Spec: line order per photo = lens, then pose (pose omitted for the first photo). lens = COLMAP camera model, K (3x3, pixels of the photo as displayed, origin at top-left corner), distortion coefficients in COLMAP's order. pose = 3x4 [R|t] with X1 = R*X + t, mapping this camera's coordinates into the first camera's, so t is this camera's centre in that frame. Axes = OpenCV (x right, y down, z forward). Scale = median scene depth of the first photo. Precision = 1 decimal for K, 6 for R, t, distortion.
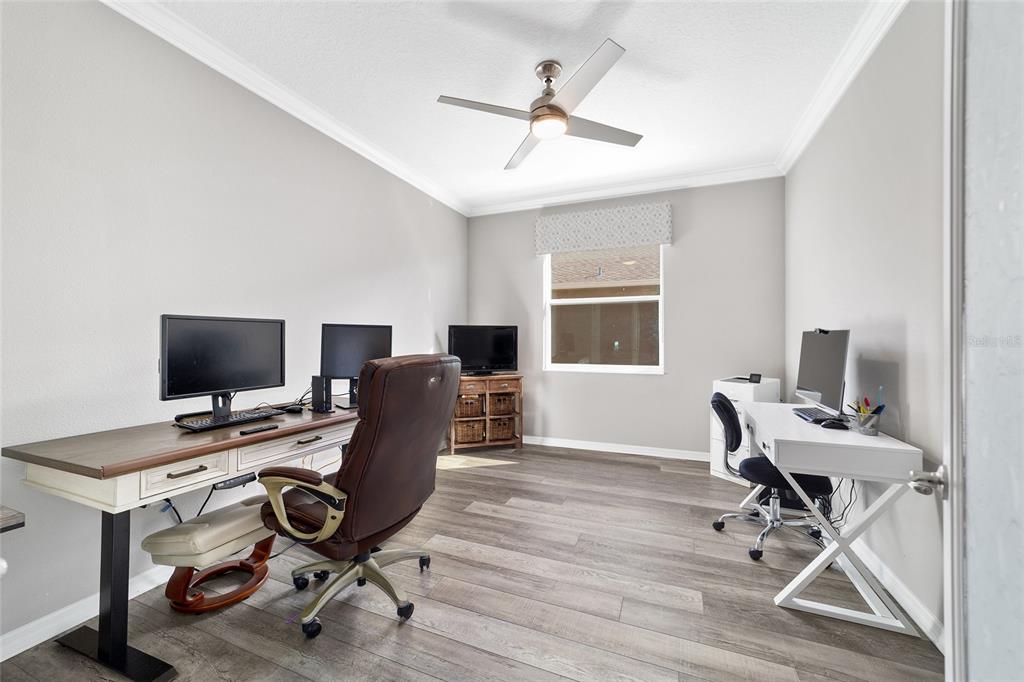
lens RADIAL K [[395.4, 0, 508.8], [0, 395.4, 338.2], [0, 0, 1]] dist [-0.019215, 0.009743]
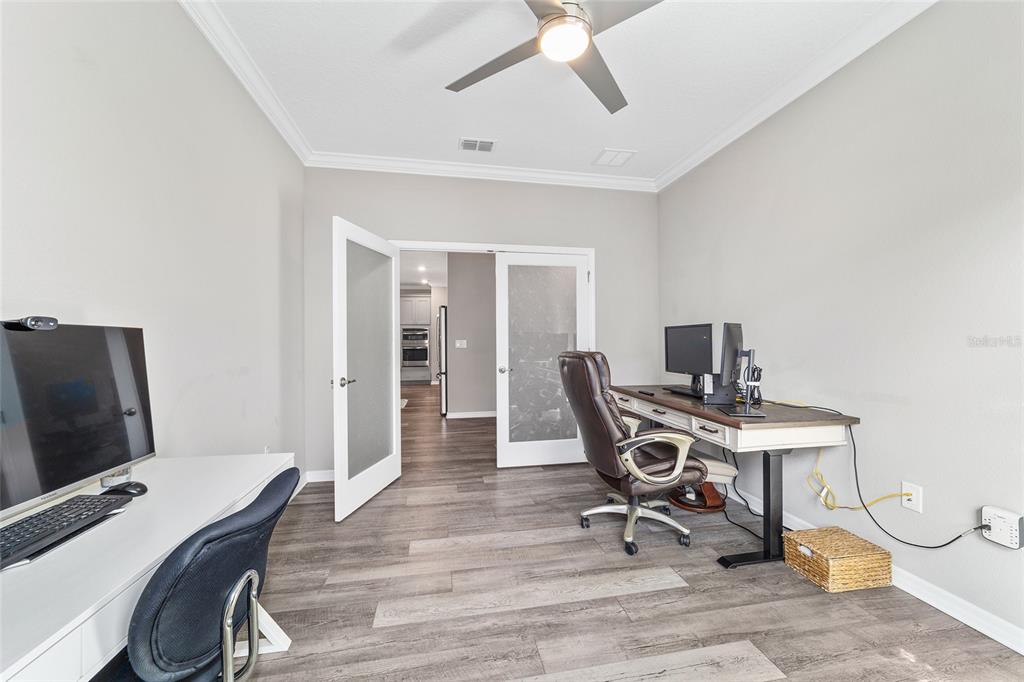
lens RADIAL K [[395.4, 0, 508.8], [0, 395.4, 338.2], [0, 0, 1]] dist [-0.019215, 0.009743]
pose [[-0.840543, 0.006070, -0.541711, 0.635624], [0.013976, 0.999847, -0.010482, 0.006095], [0.541565, -0.016381, -0.840499, 1.724062]]
